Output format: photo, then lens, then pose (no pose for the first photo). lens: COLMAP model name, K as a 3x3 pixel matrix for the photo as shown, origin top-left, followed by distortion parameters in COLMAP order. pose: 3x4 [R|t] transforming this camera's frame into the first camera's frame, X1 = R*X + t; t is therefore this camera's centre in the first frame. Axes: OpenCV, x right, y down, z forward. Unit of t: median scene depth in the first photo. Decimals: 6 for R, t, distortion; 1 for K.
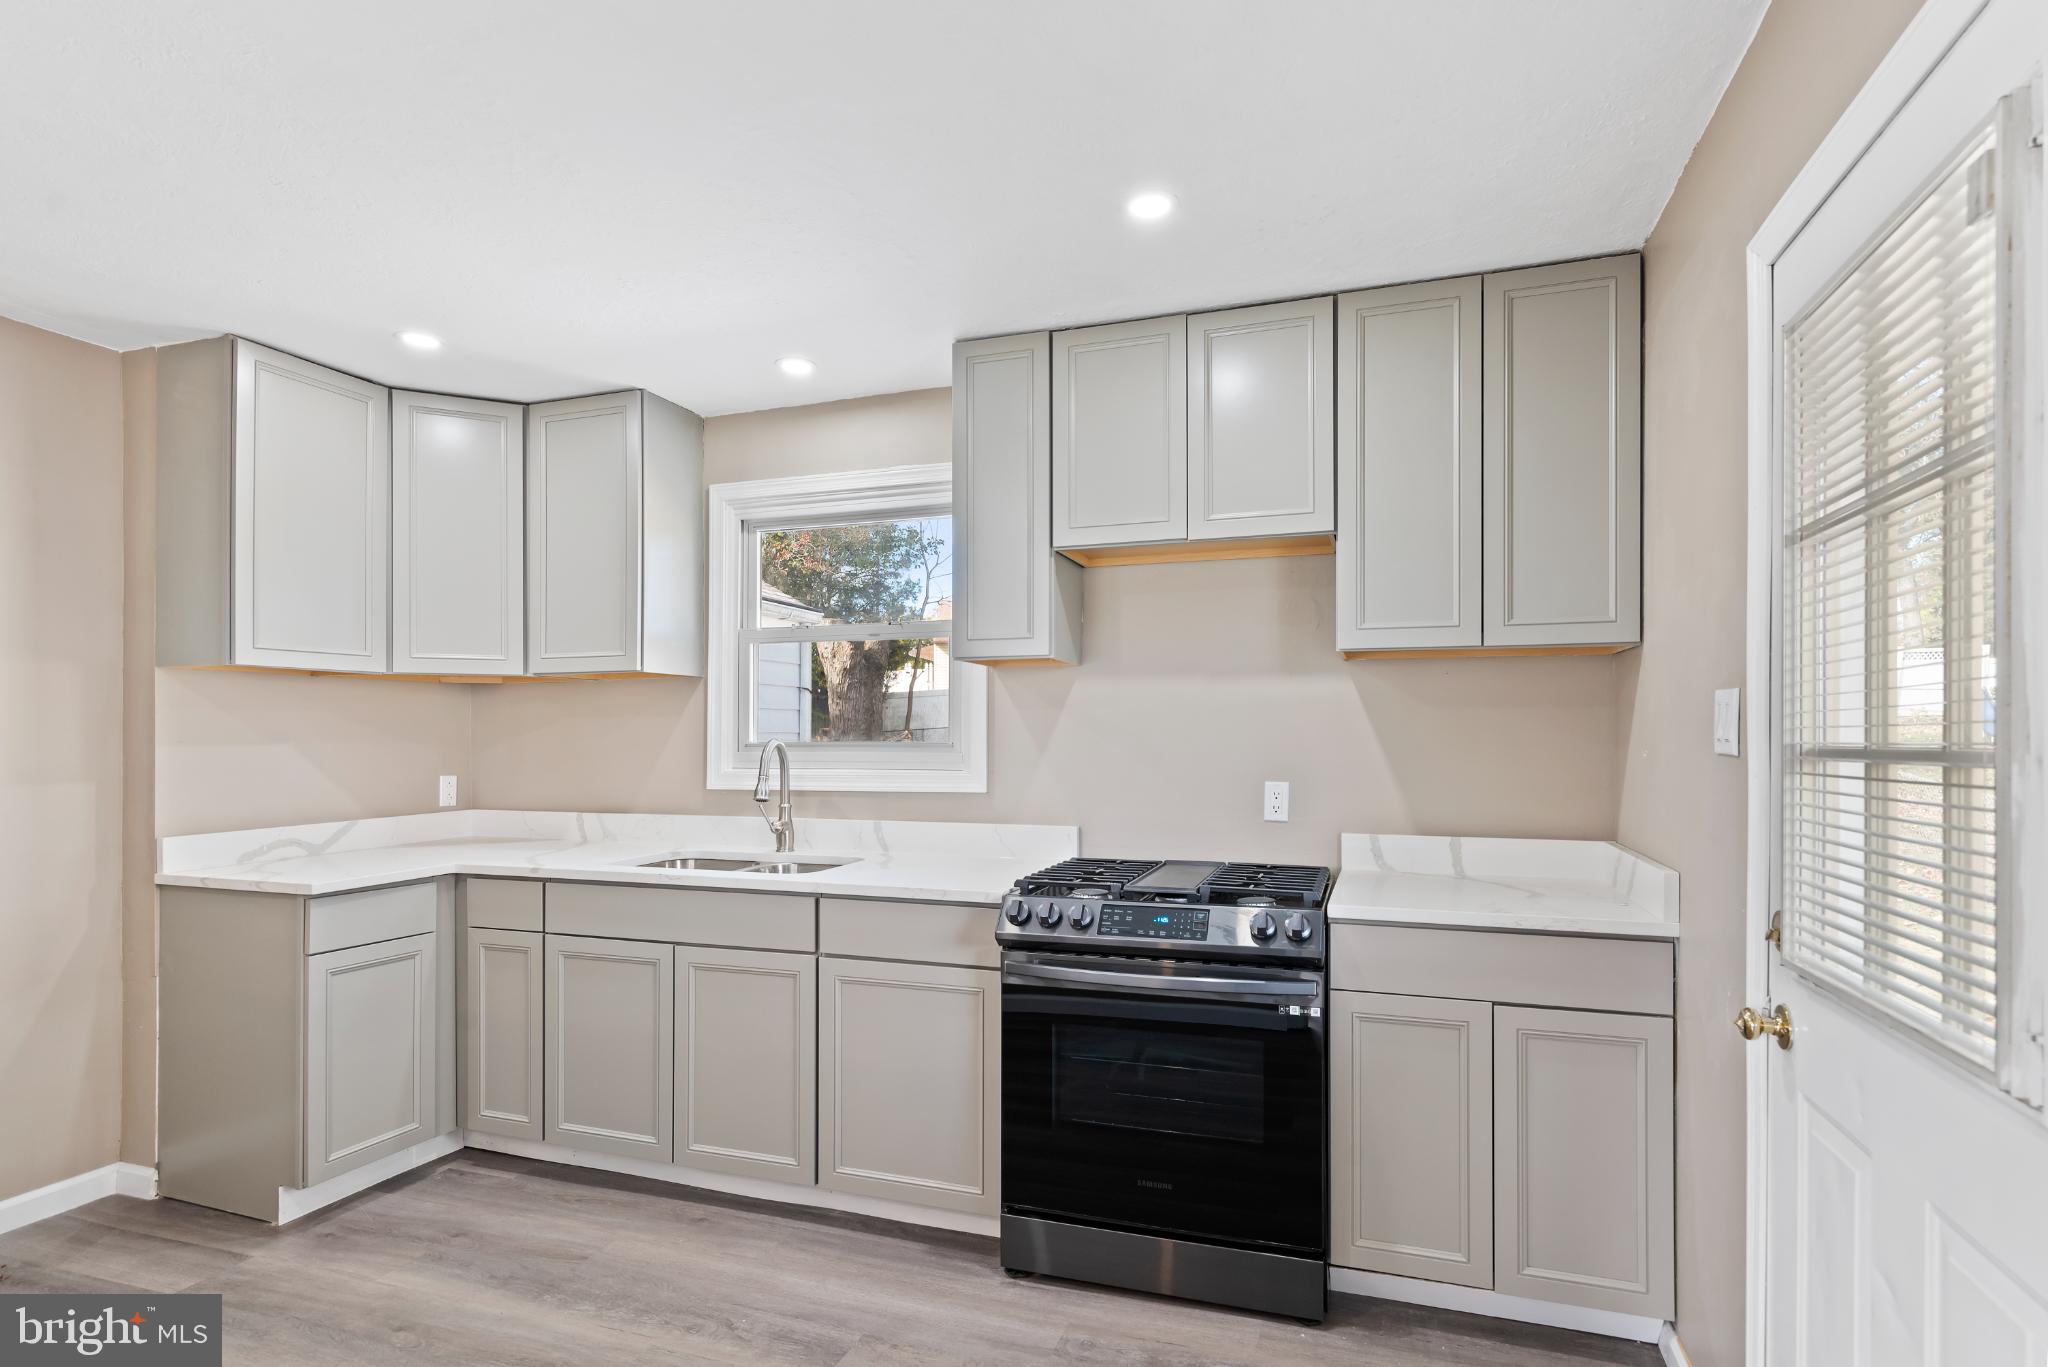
lens RADIAL K [[1000.7, 0, 1038.6], [0, 1000.7, 734.6], [0, 0, 1]] dist [0.001336, 0.000546]
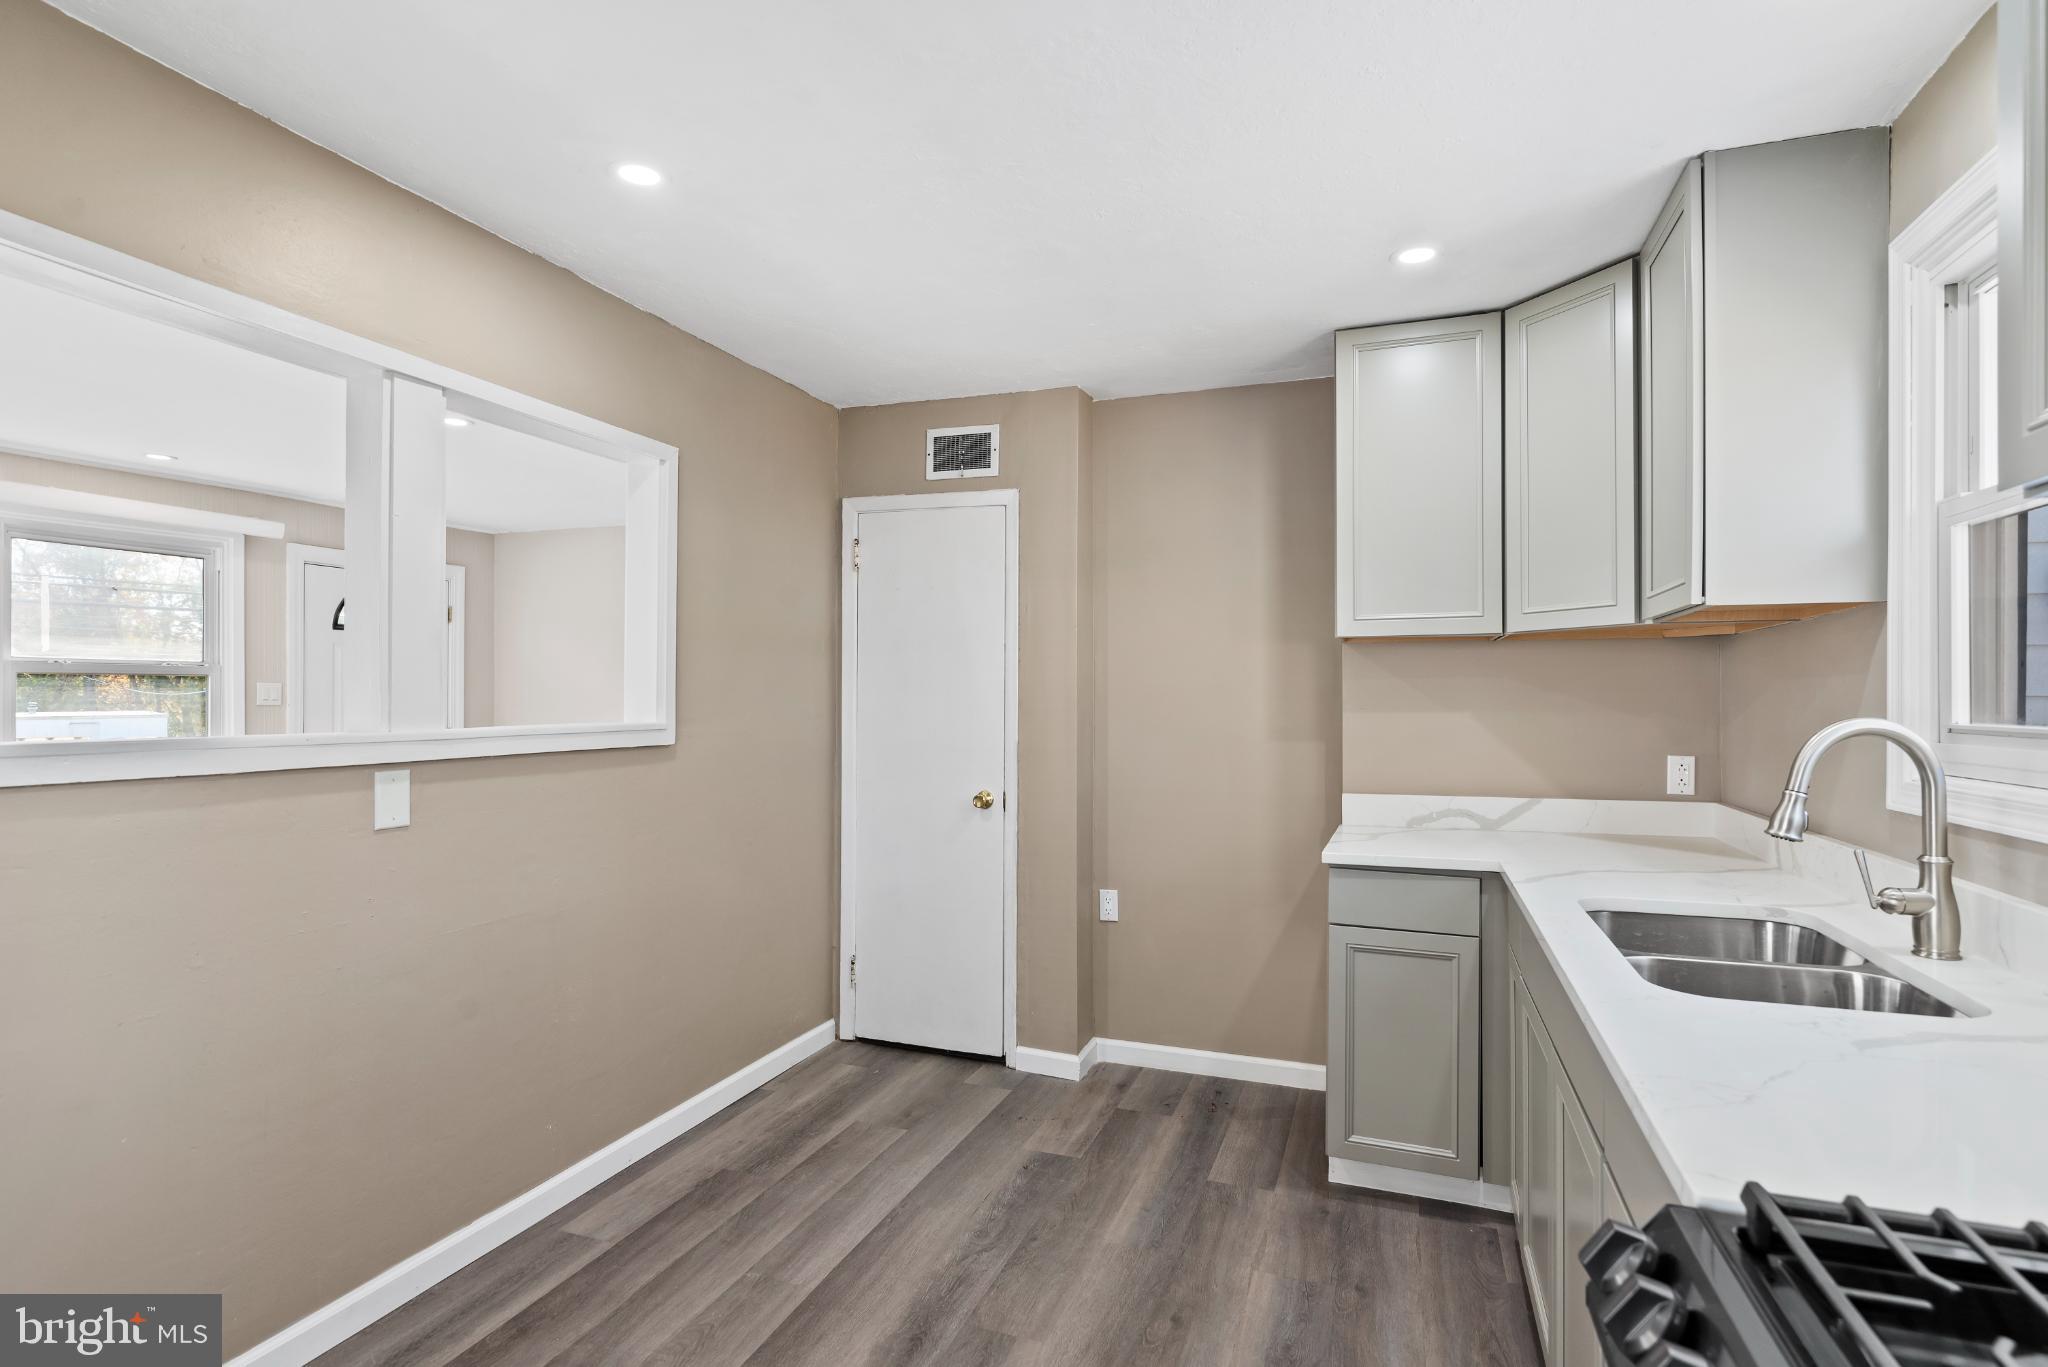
lens RADIAL K [[1000.7, 0, 1057.7], [0, 1000.7, 687.0], [0, 0, 1]] dist [0.001336, 0.000546]
pose [[-0.003355, -0.009391, -0.999950, 0.250334], [-0.000805, 0.999956, -0.009389, -0.006504], [0.999994, 0.000773, -0.003362, 0.660855]]
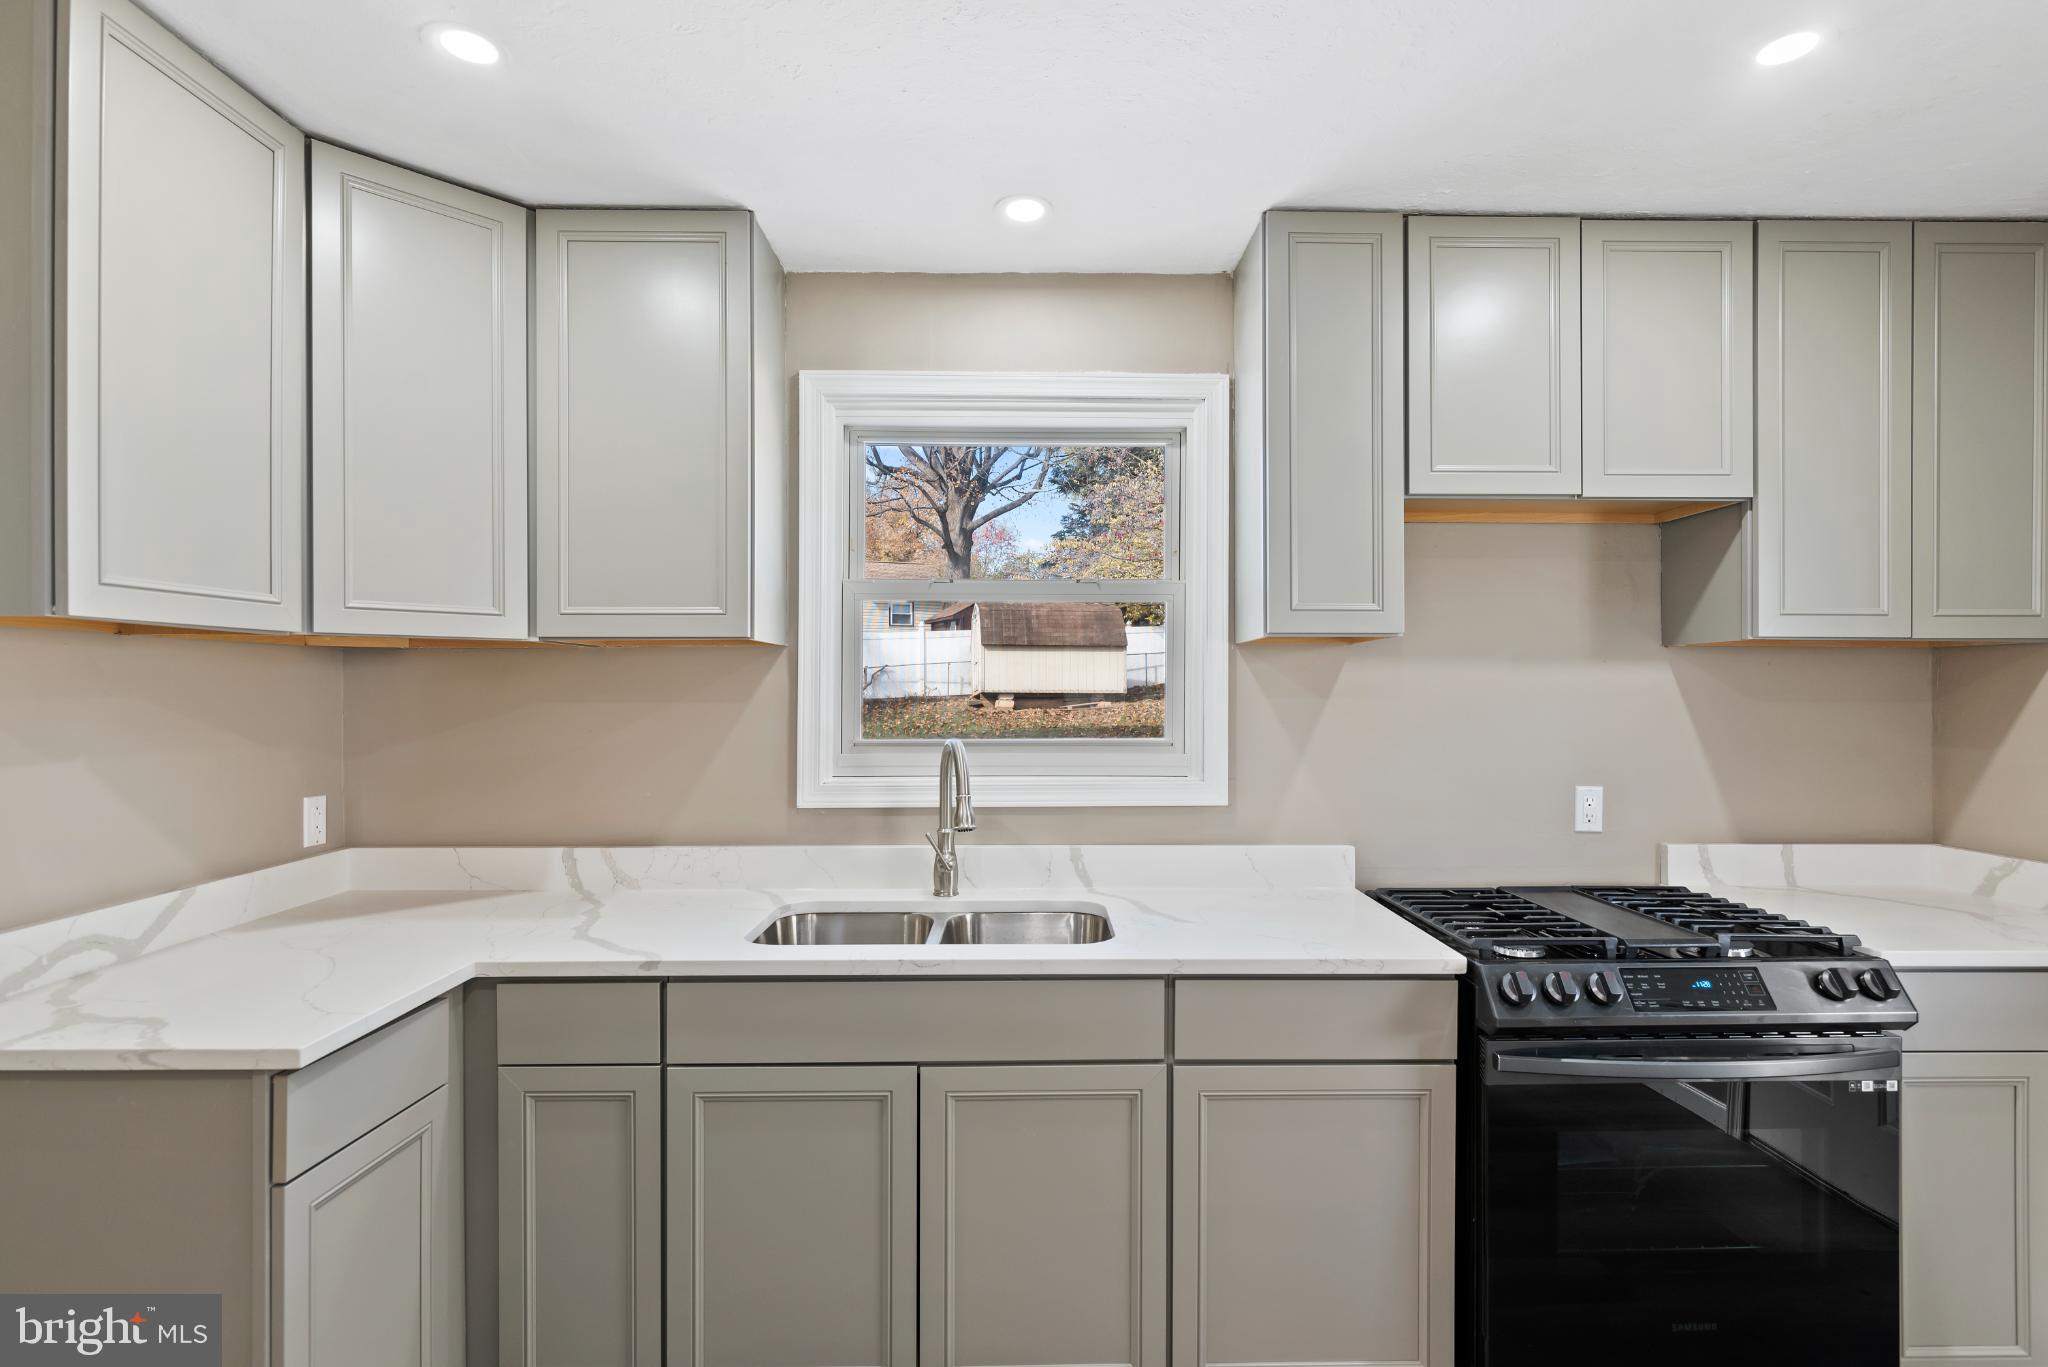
lens RADIAL K [[1000.7, 0, 1031.0], [0, 1000.7, 694.6], [0, 0, 1]] dist [0.001336, 0.000546]
pose [[0.941305, 0.000959, 0.337557, -0.490781], [-0.002529, 0.999988, 0.004211, -0.032643], [-0.337549, -0.004818, 0.941296, 0.348042]]
